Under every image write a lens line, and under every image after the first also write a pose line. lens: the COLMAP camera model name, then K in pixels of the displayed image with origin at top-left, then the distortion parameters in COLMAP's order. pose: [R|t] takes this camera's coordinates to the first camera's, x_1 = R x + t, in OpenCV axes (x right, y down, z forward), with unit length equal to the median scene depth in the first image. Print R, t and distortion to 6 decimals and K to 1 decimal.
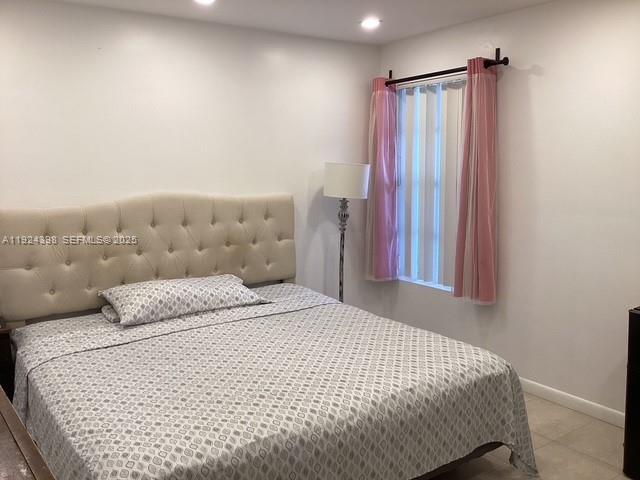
lens RADIAL K [[580.8, 0, 320.9], [0, 580.8, 240.4], [0, 0, 1]] dist [0.019988, 0.000000]
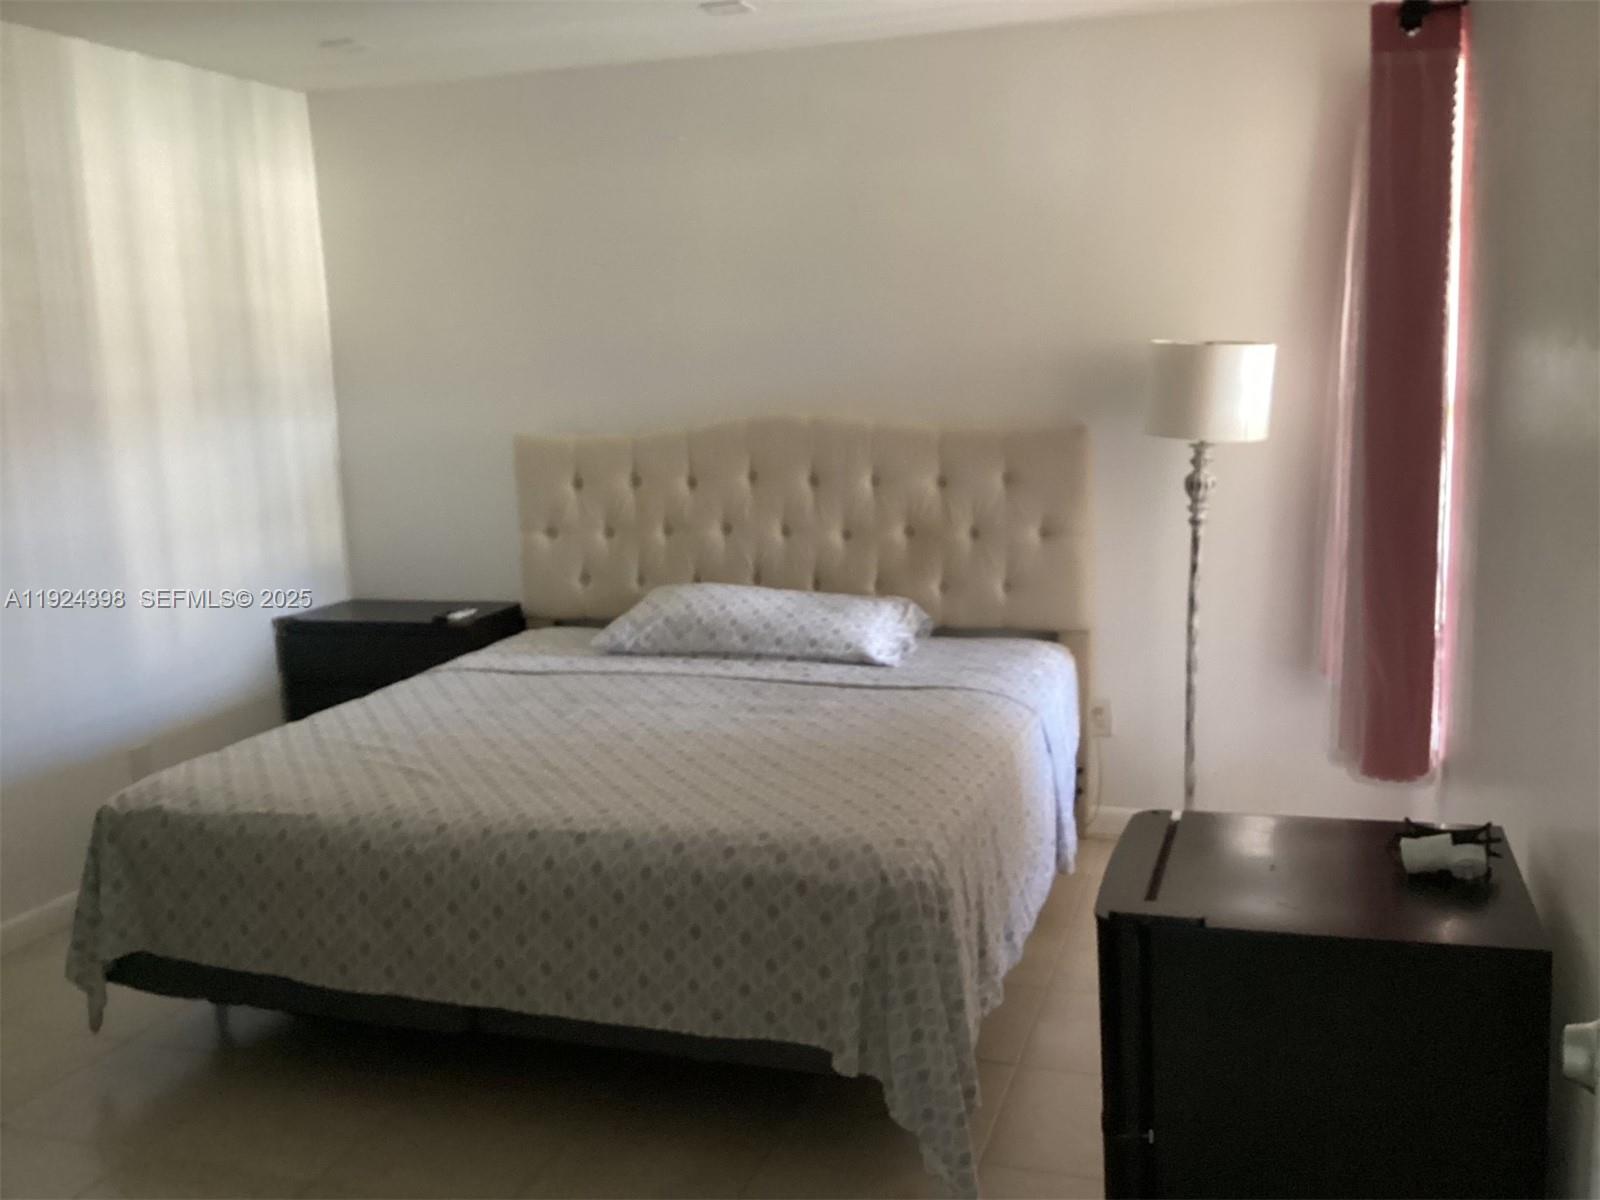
lens RADIAL K [[1452.1, 0, 804.2], [0, 1452.1, 595.4], [0, 0, 1]] dist [0.019988, 0.000000]
pose [[0.613139, 0.121450, -0.780583, 0.787984], [-0.091745, 0.992373, 0.082338, -0.034232], [0.784630, 0.021130, 0.619605, 0.276935]]
